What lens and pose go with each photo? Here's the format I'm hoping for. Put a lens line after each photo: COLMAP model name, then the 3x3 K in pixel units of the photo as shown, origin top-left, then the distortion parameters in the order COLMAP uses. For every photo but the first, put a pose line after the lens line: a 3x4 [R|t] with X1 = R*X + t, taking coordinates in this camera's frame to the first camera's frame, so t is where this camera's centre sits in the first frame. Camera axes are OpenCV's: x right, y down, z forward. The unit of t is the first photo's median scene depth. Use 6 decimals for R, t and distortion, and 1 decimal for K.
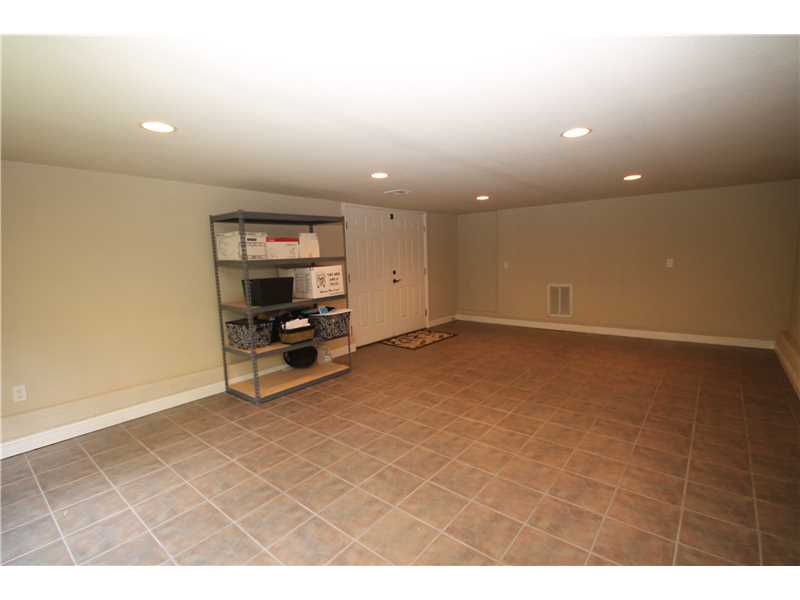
lens RADIAL K [[375.3, 0, 397.6], [0, 375.3, 301.5], [0, 0, 1]] dist [0.000710, -0.006491]
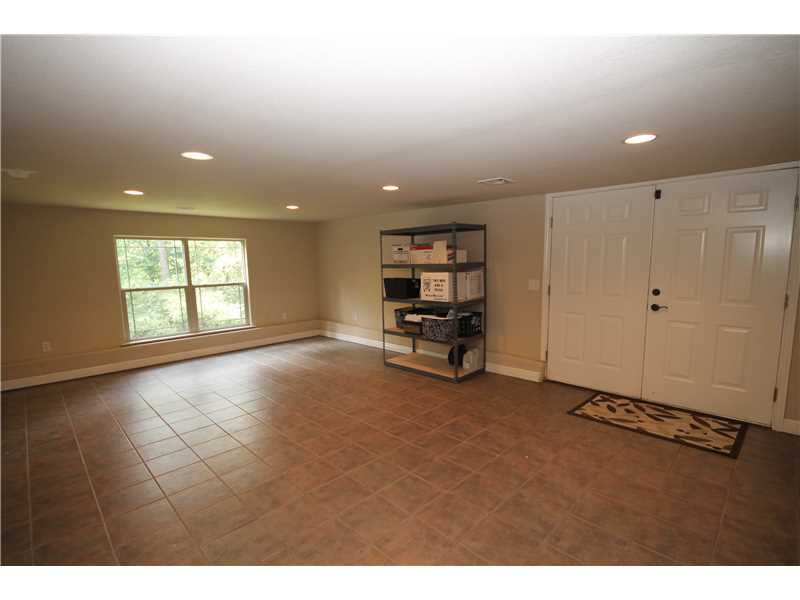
lens RADIAL K [[375.3, 0, 397.6], [0, 375.3, 301.5], [0, 0, 1]] dist [0.000710, -0.006491]
pose [[-0.077313, 0.143181, -0.986672, 0.871872], [-0.105739, 0.982875, 0.150915, -0.160949], [0.991384, 0.115998, -0.060850, 0.964283]]
